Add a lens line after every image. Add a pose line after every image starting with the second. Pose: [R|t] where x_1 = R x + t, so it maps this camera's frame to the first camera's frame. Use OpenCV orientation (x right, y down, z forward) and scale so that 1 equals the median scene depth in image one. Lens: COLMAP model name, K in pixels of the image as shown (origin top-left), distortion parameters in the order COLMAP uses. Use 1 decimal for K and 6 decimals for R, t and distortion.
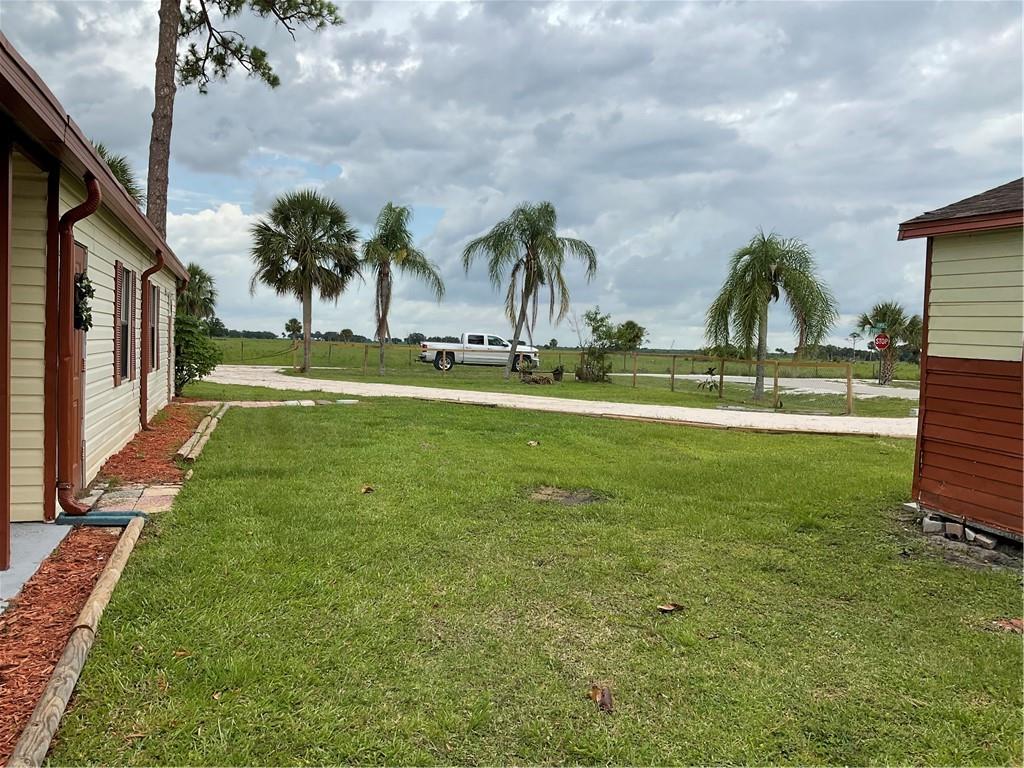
lens RADIAL K [[869.2, 0, 512.0], [0, 869.2, 384.0], [0, 0, 1]] dist [0.109093, -0.211366]
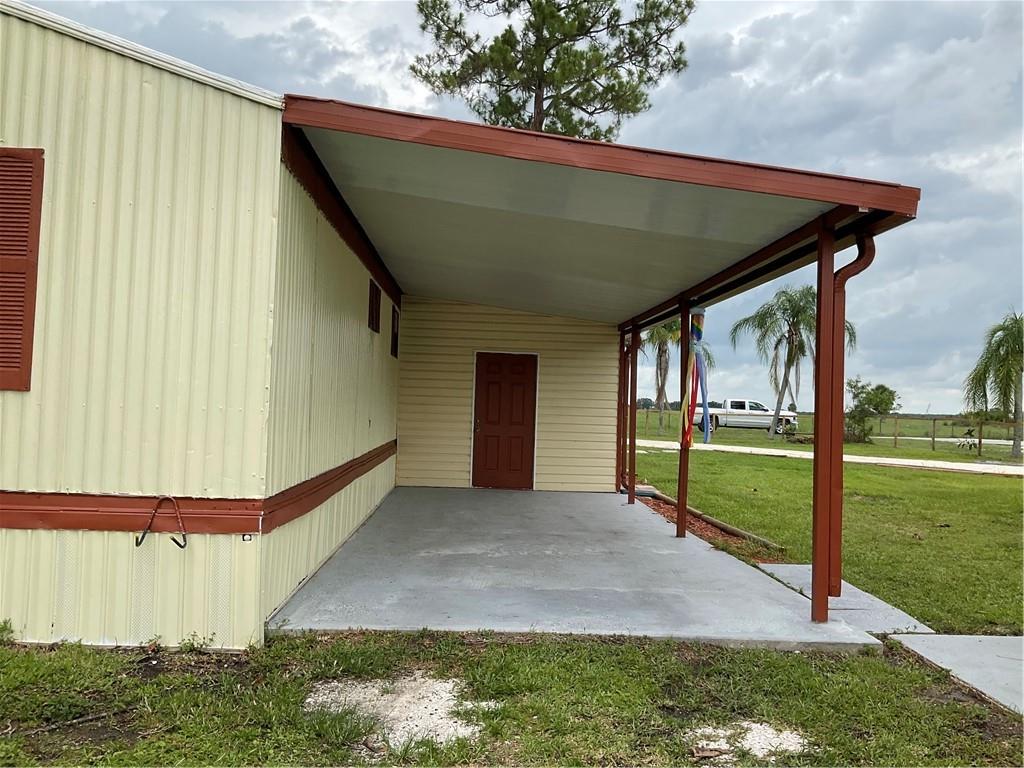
lens RADIAL K [[869.2, 0, 512.0], [0, 869.2, 384.0], [0, 0, 1]] dist [0.109093, -0.211366]
pose [[0.966625, -0.010338, -0.255987, -0.039753], [-0.008750, 0.997271, -0.073313, 0.008487], [0.256046, 0.073106, 0.963896, -0.193071]]
